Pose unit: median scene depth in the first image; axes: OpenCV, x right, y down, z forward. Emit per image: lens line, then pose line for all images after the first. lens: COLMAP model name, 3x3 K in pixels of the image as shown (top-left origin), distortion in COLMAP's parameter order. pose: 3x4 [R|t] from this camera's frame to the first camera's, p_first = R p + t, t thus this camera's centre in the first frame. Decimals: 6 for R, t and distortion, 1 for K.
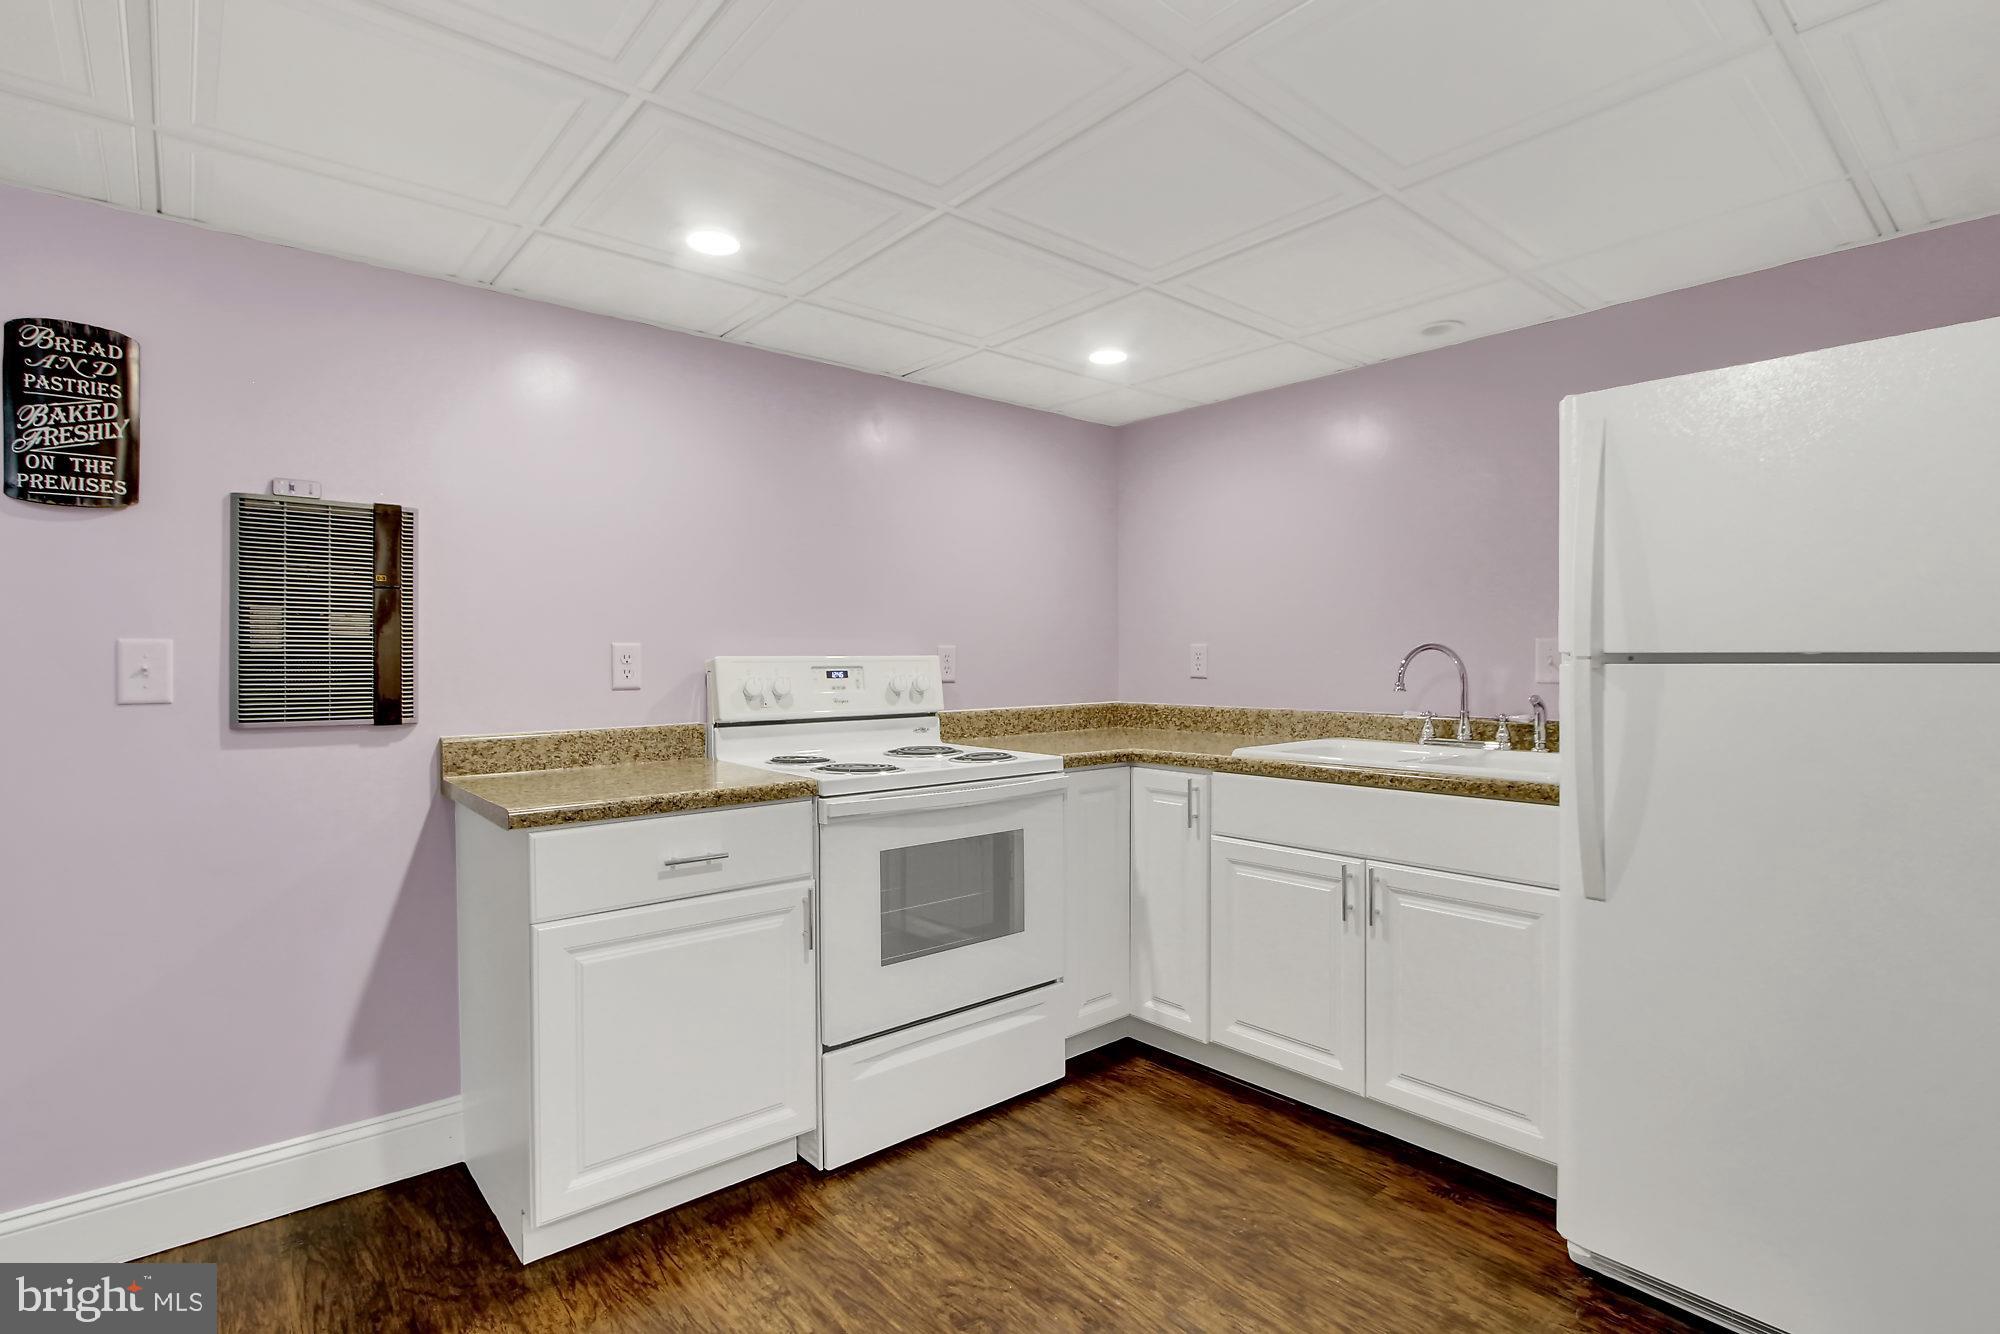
lens RADIAL K [[960.3, 0, 1003.1], [0, 960.3, 661.6], [0, 0, 1]] dist [-0.019323, 0.000369]
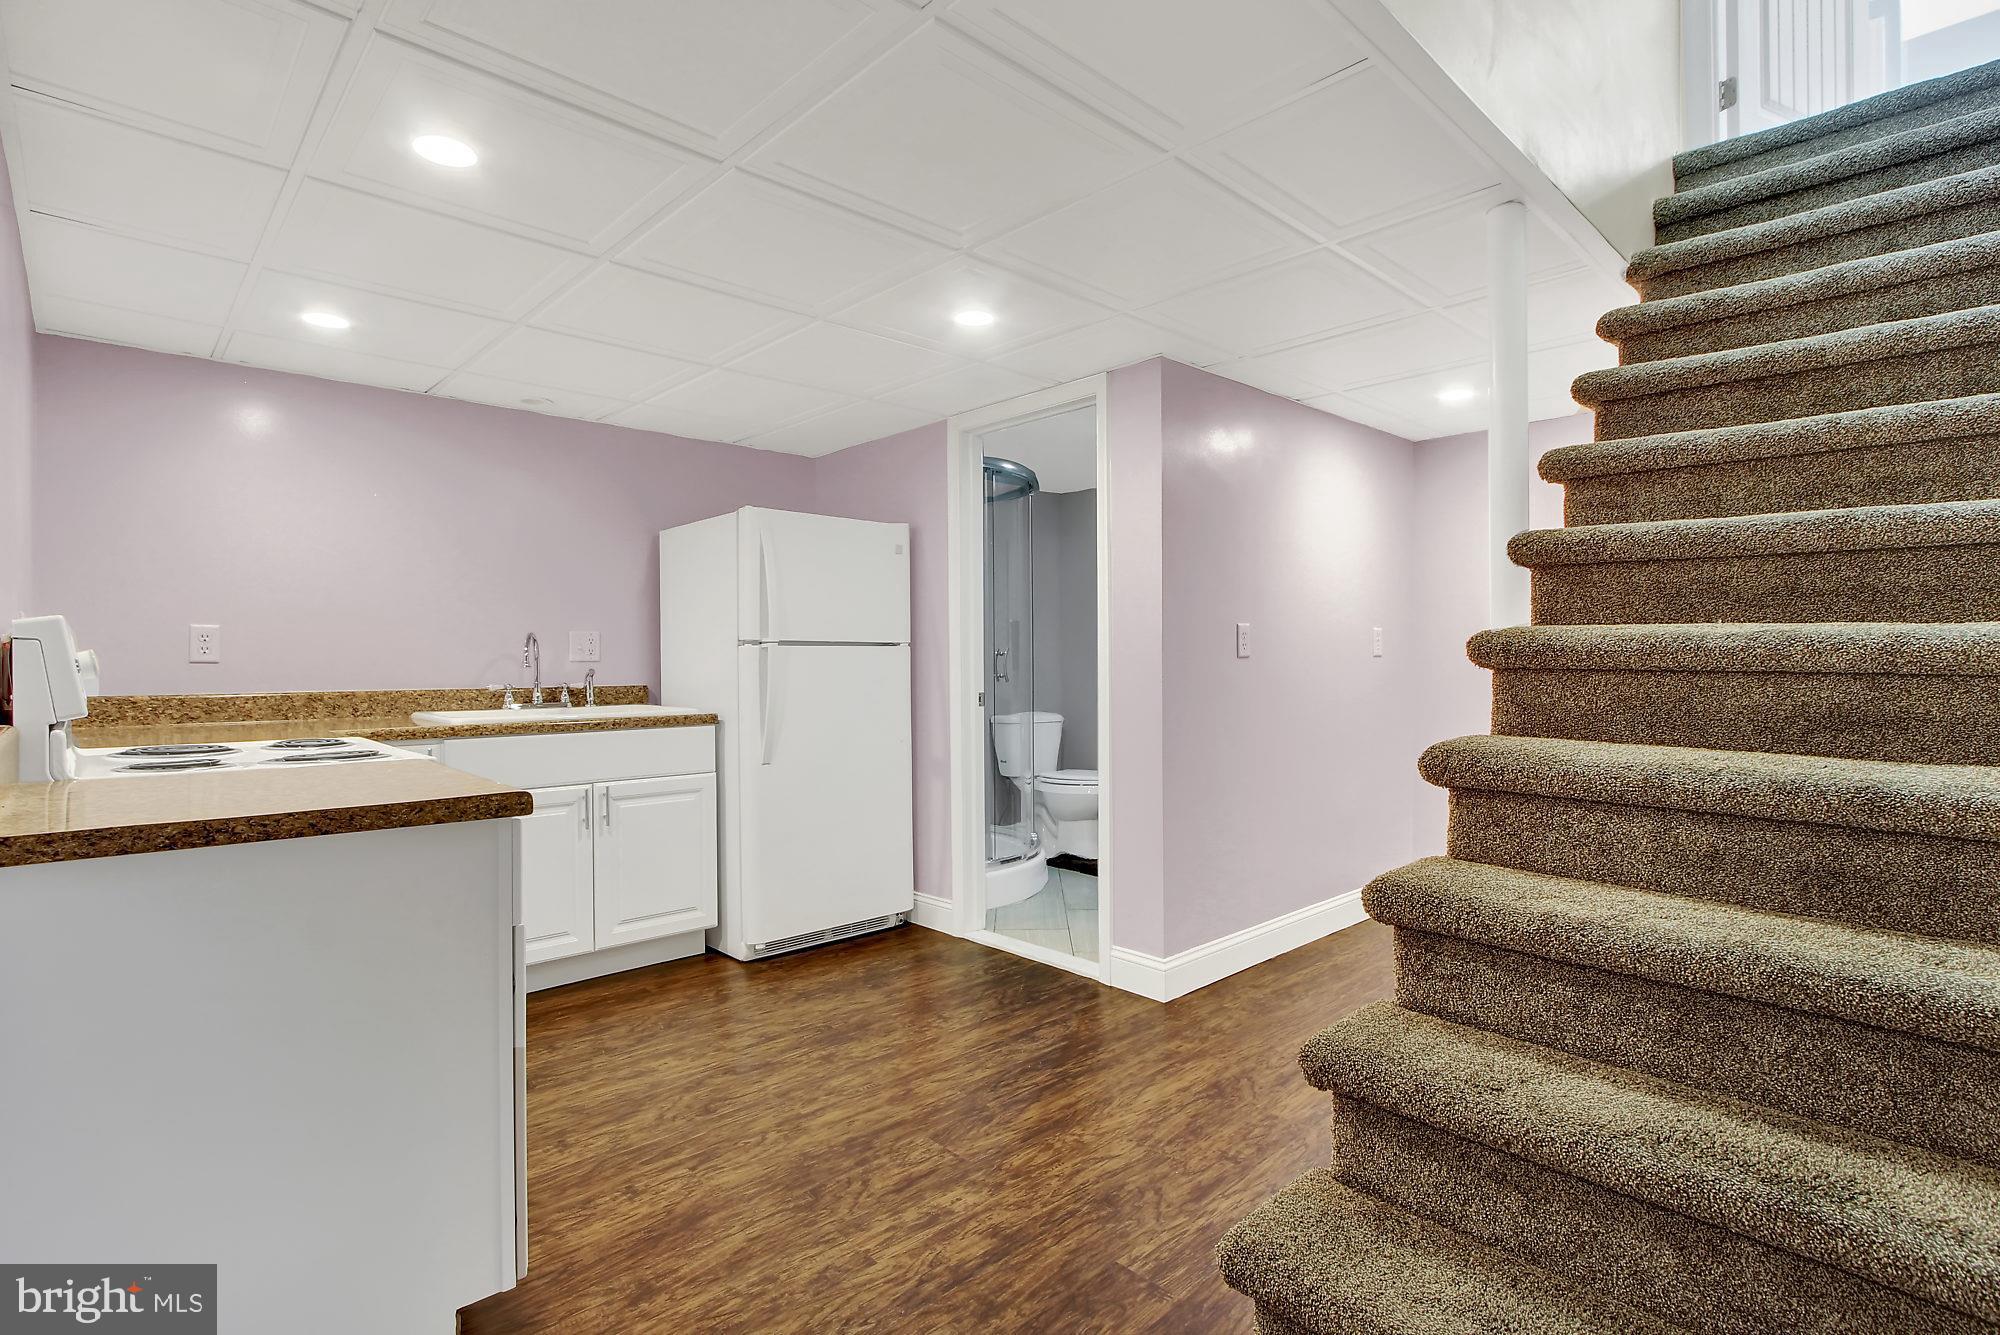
lens RADIAL K [[960.3, 0, 1002.0], [0, 960.3, 662.9], [0, 0, 1]] dist [-0.019323, 0.000369]
pose [[-0.056055, -0.005072, 0.998415, -1.083823], [0.001540, 0.999985, 0.005167, 0.020903], [-0.998426, 0.001827, -0.056046, 0.477422]]
